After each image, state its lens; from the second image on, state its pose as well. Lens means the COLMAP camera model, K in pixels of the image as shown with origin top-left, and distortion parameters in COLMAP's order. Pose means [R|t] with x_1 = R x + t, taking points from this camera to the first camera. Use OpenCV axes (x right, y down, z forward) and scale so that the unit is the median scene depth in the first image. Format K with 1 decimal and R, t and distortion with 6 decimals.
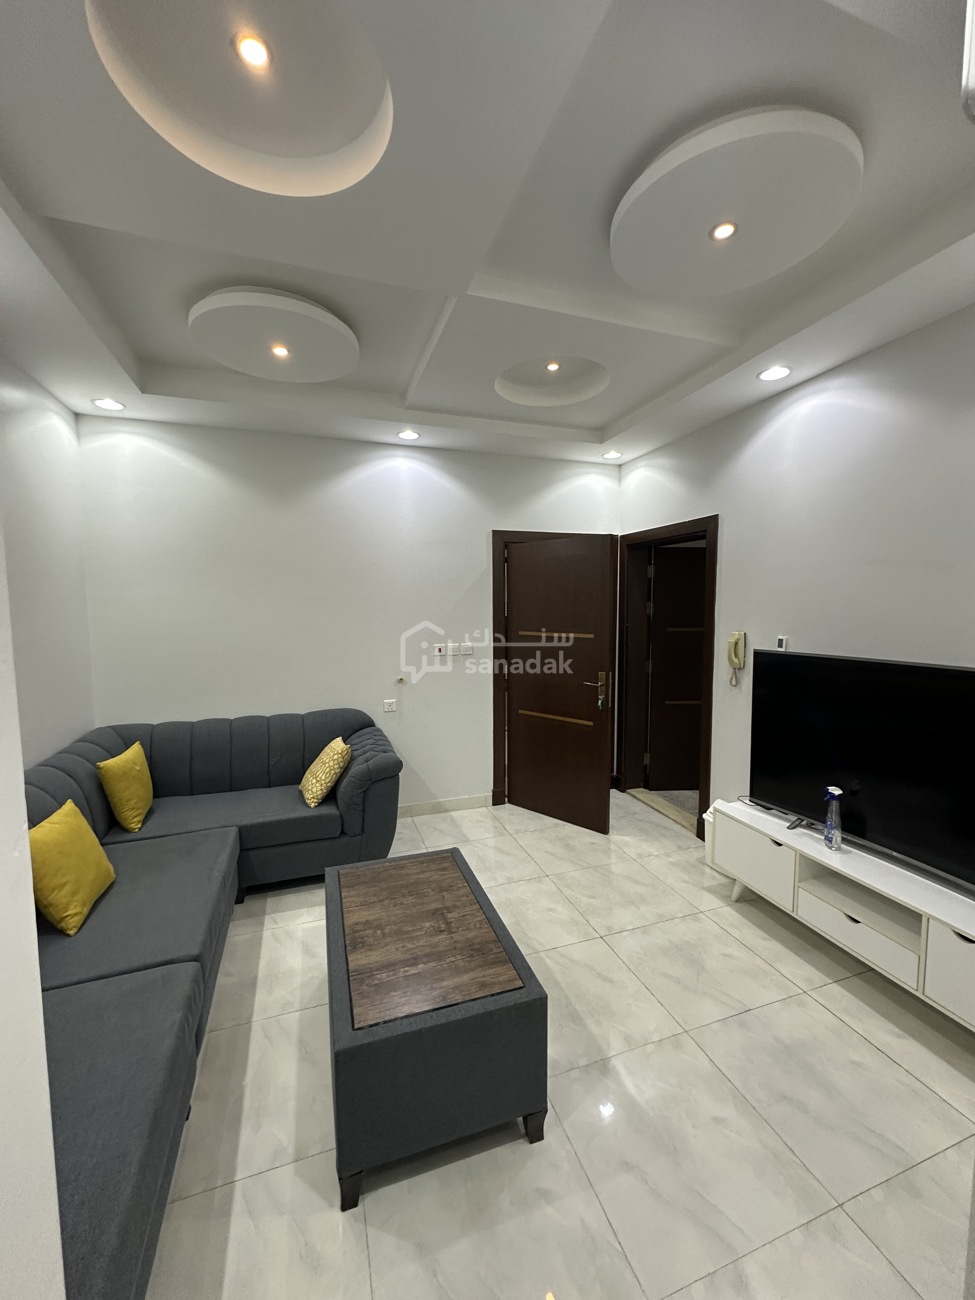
lens RADIAL K [[519.9, 0, 488.7], [0, 519.9, 648.1], [0, 0, 1]] dist [-0.000210, 0.000008]
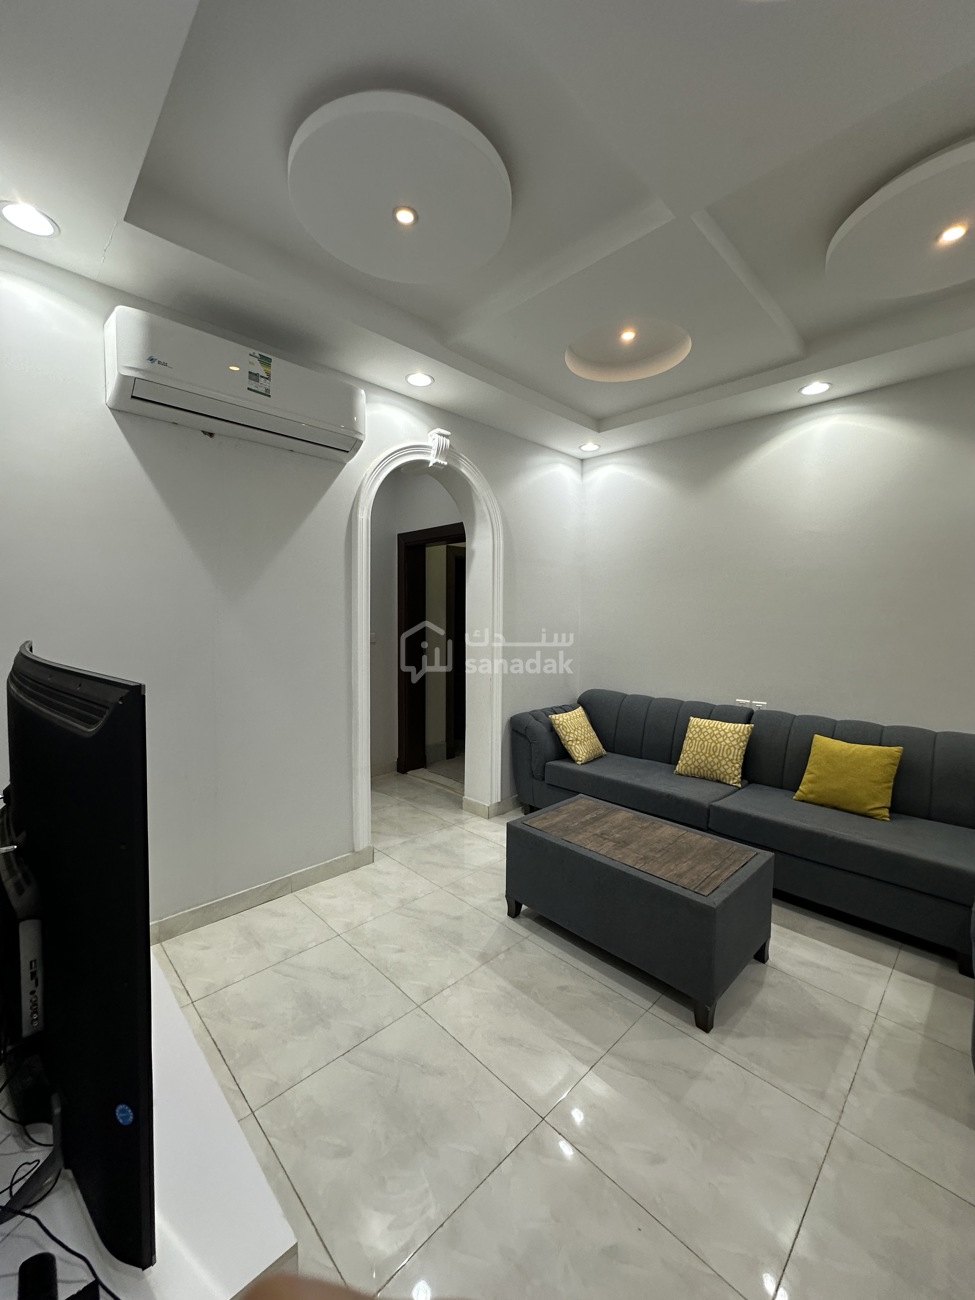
lens RADIAL K [[519.9, 0, 488.5], [0, 519.9, 647.8], [0, 0, 1]] dist [-0.000210, 0.000008]
pose [[-0.905284, 0.021770, -0.424249, 0.654745], [-0.038726, 0.990298, 0.133452, -0.074599], [0.423038, 0.137241, -0.895658, 1.824896]]
